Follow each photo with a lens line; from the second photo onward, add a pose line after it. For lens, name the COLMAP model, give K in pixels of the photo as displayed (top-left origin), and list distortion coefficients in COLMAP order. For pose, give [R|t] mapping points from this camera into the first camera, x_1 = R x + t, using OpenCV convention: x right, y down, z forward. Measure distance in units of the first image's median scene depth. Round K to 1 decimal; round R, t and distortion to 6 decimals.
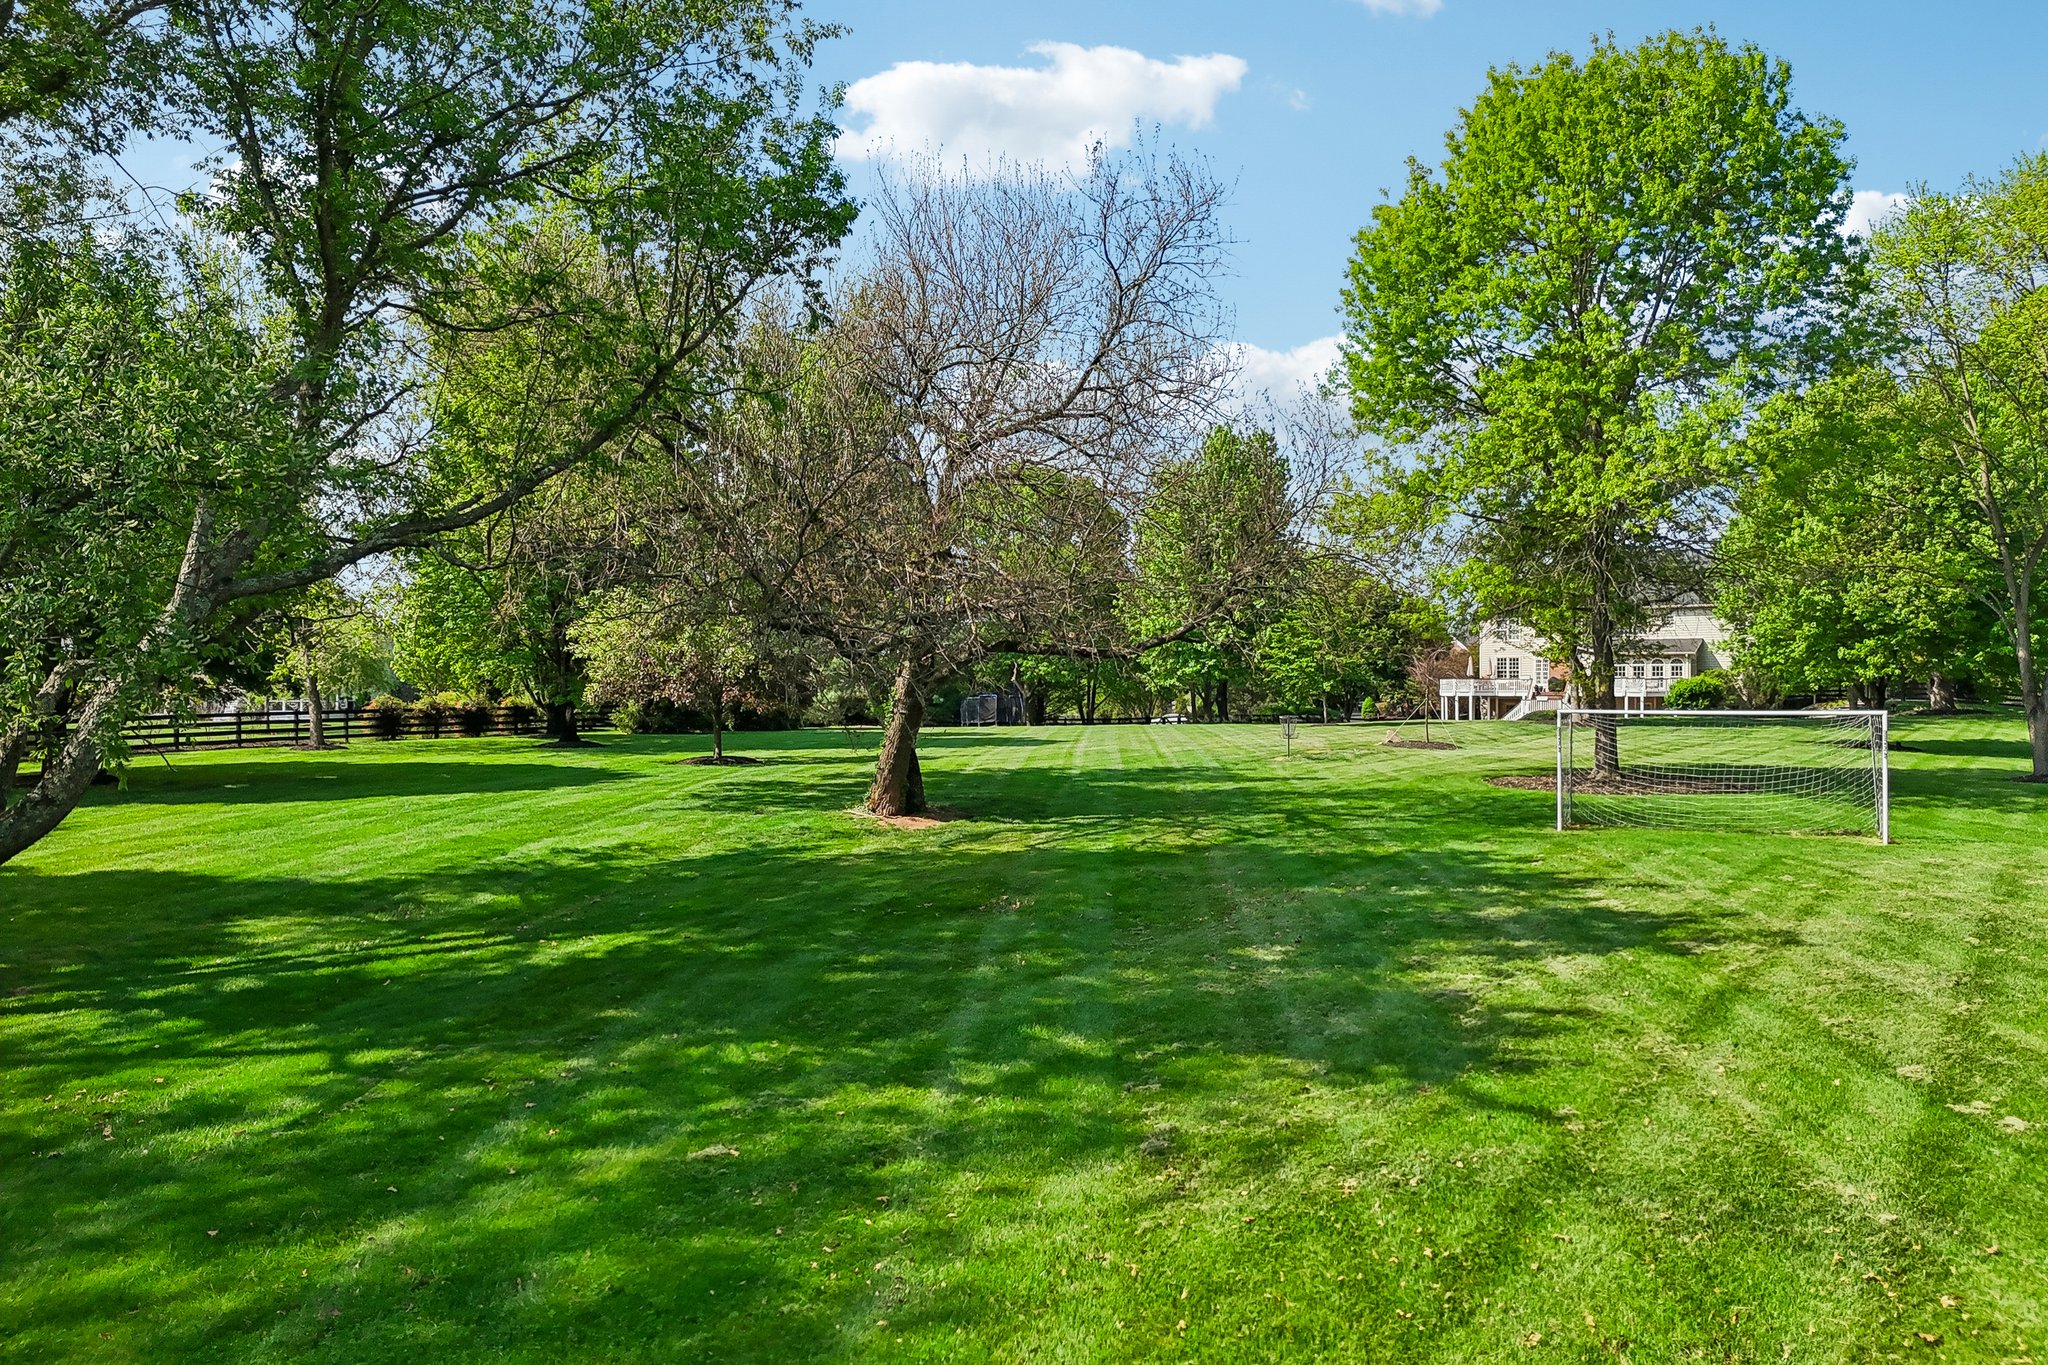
lens RADIAL K [[1529.0, 0, 1006.3], [0, 1529.0, 687.8], [0, 0, 1]] dist [0.098426, -0.095570]
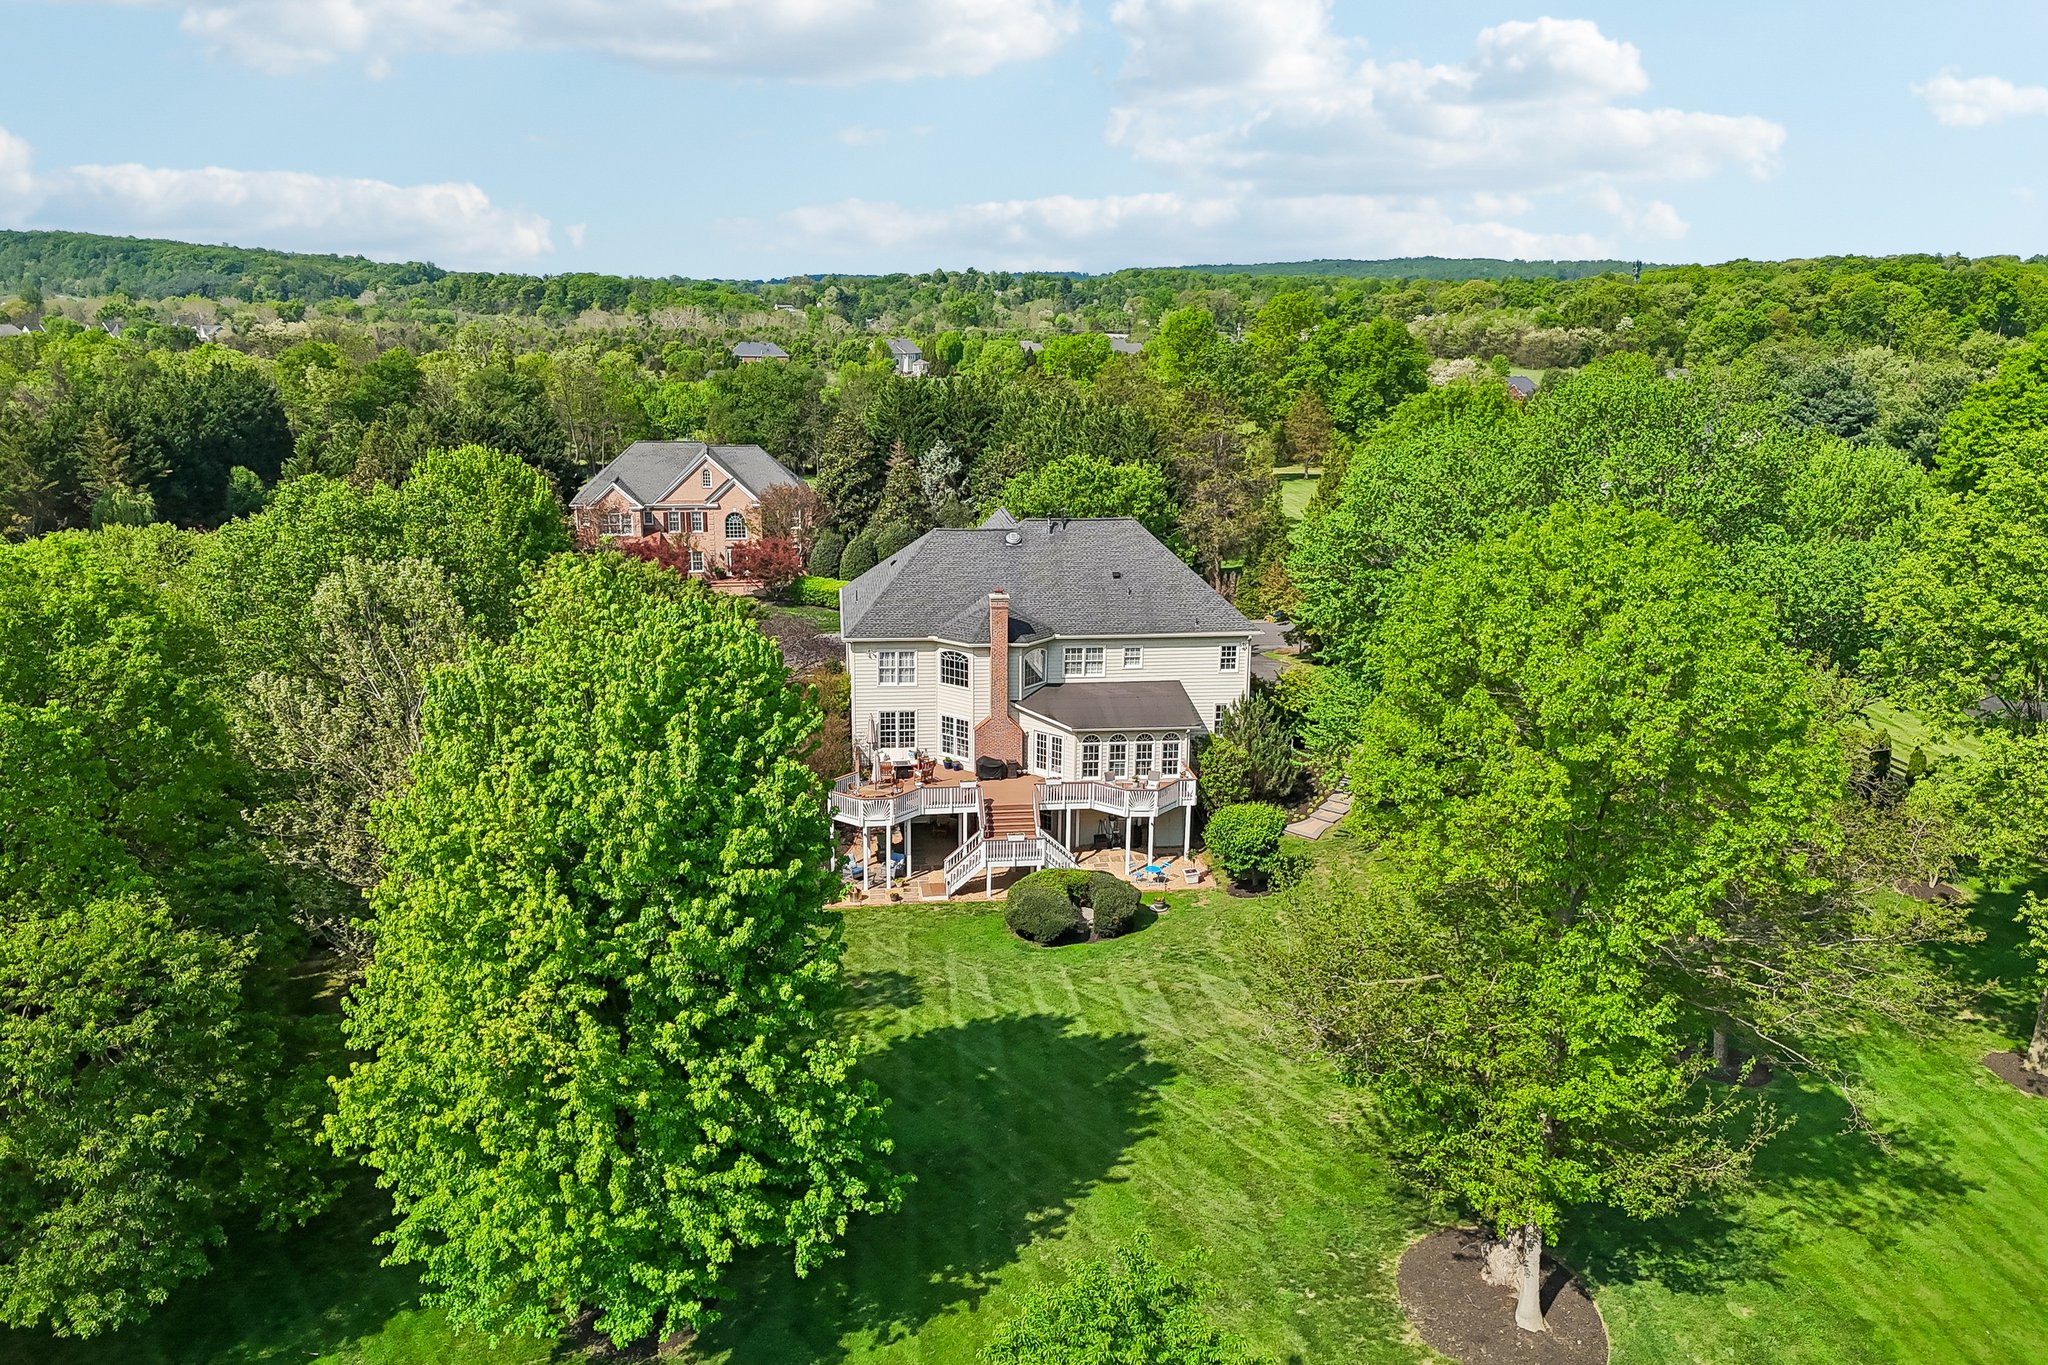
lens RADIAL K [[1501.3, 0, 1022.1], [0, 1501.3, 710.1], [0, 0, 1]] dist [0.091383, -0.108471]
pose [[0.780521, -0.155200, 0.605558, -0.001414], [-0.012394, 0.964659, 0.263209, -0.512026], [-0.625007, -0.212945, 0.751013, 1.474138]]
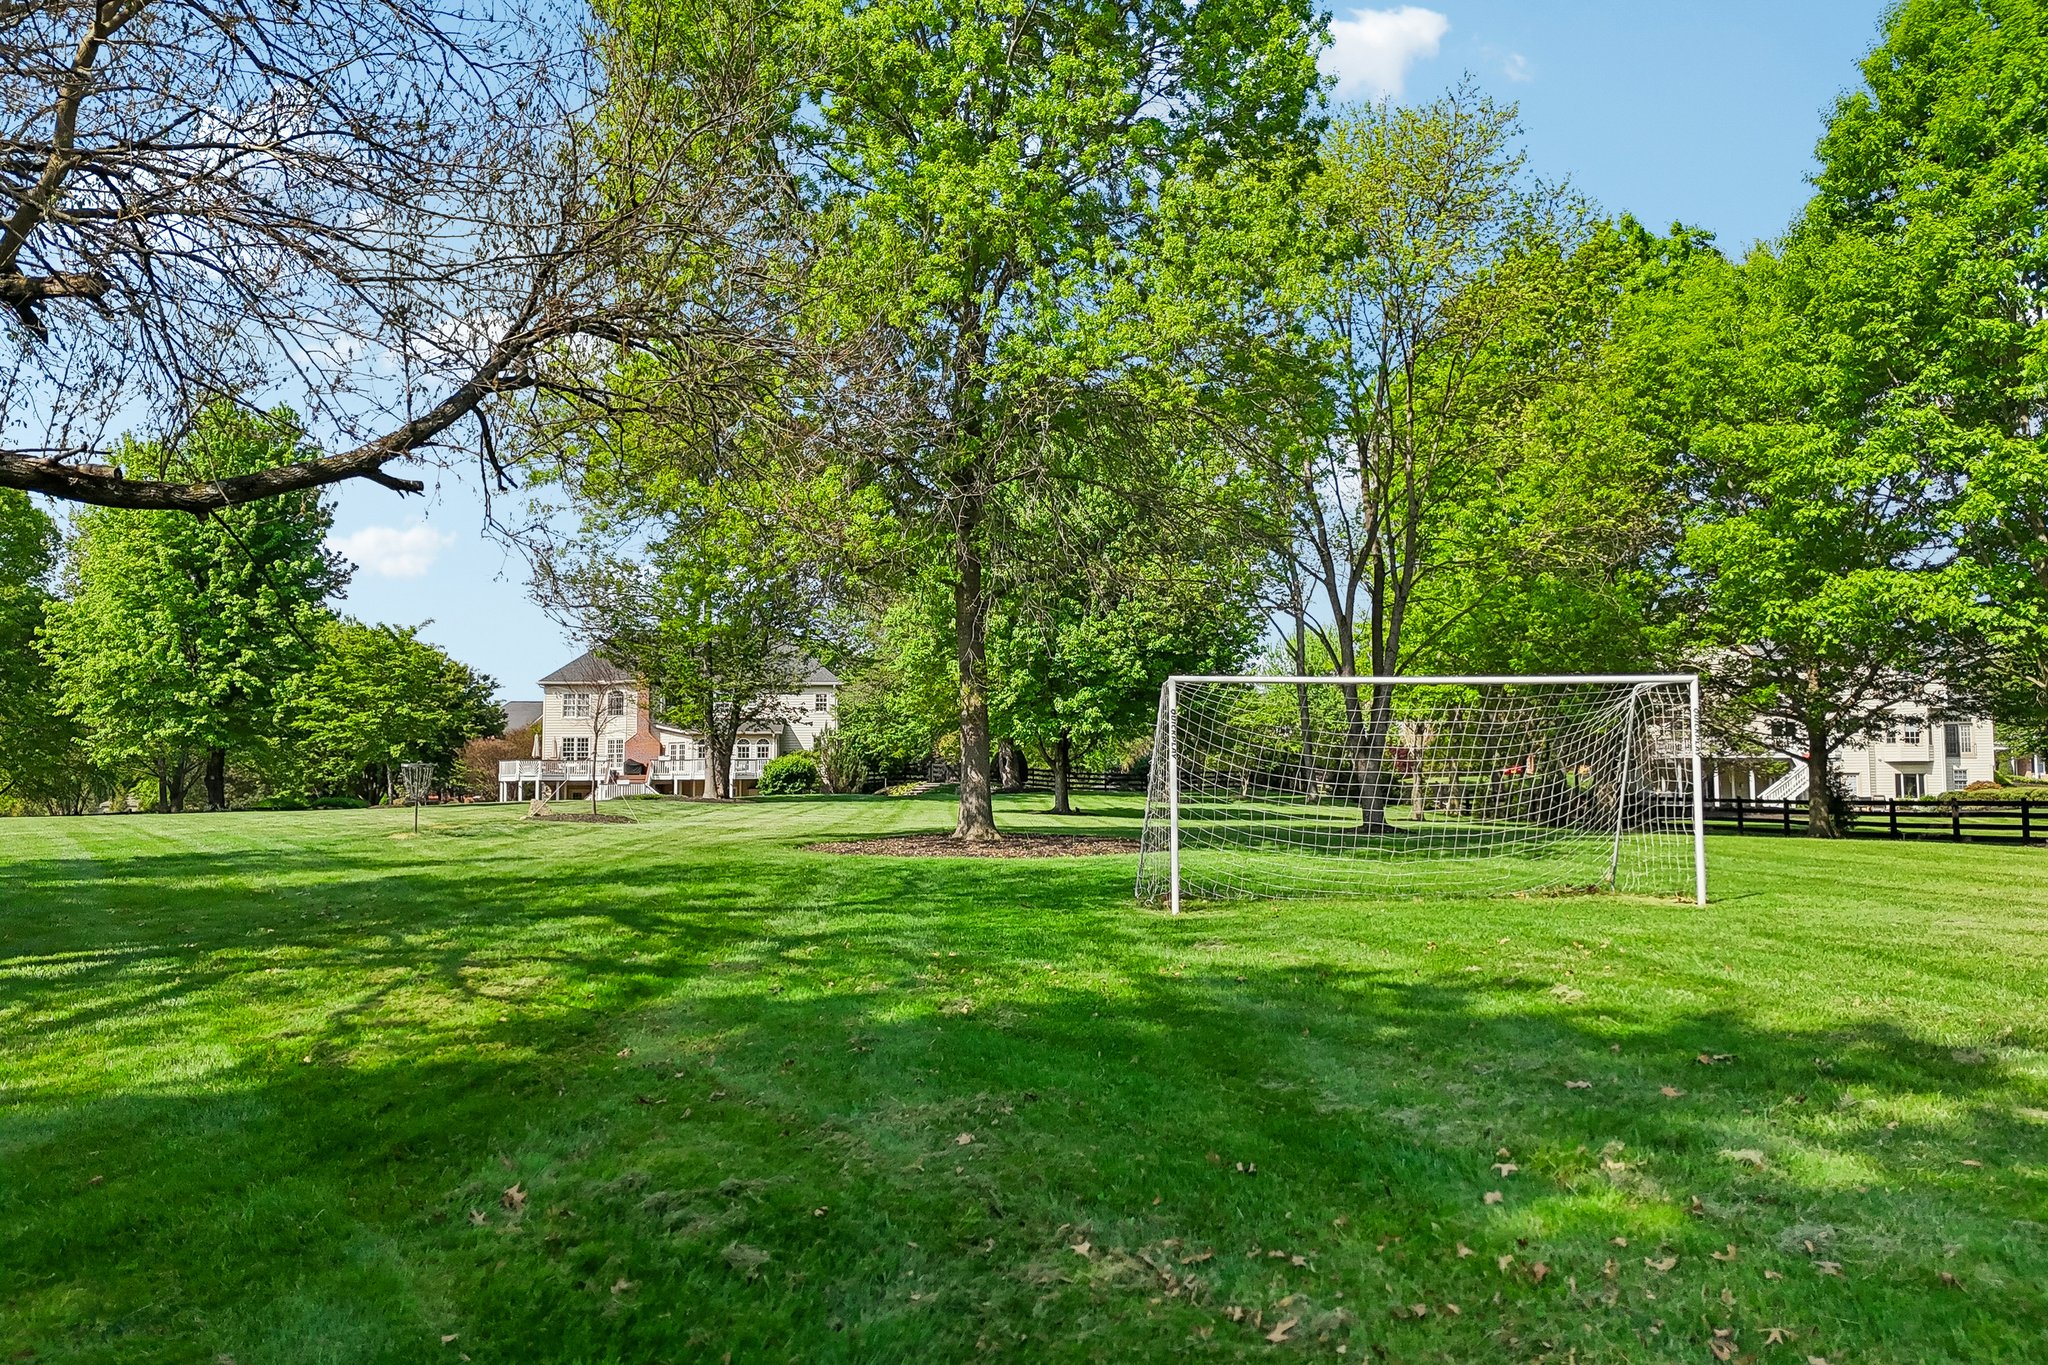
lens RADIAL K [[1536.4, 0, 1048.6], [0, 1536.4, 683.6], [0, 0, 1]] dist [0.031006, -0.002195]
pose [[0.787419, 0.040873, 0.615062, 0.007690], [0.004410, 0.997400, -0.071927, 0.038359], [-0.616403, 0.059350, 0.785191, 0.457656]]
